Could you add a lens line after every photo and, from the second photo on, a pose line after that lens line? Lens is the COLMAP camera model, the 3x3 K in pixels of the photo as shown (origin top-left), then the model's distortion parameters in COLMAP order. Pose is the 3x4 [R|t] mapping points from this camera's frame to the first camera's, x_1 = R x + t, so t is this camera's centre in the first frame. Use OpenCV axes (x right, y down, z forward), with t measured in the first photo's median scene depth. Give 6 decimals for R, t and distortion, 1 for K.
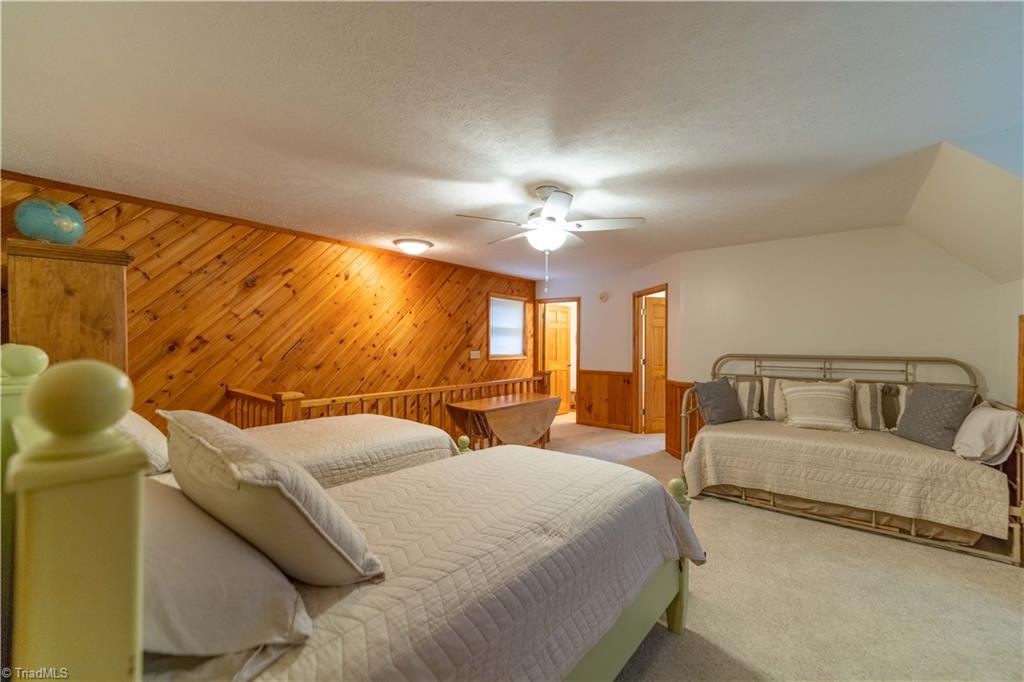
lens RADIAL K [[412.1, 0, 512.5], [0, 412.1, 341.9], [0, 0, 1]] dist [0.000296, -0.000746]
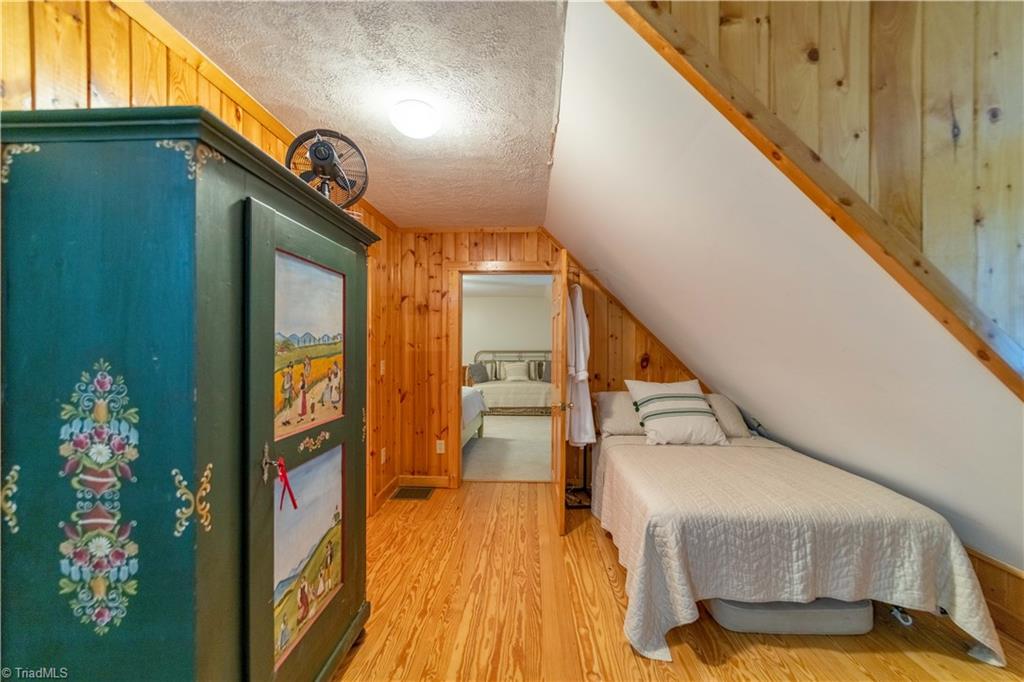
lens RADIAL K [[412.1, 0, 513.6], [0, 412.1, 344.5], [0, 0, 1]] dist [0.000296, -0.000746]
pose [[0.807203, -0.000828, 0.590273, -0.679914], [-0.003010, 0.999980, 0.005518, -0.014466], [-0.590266, -0.006231, 0.807185, -0.908591]]
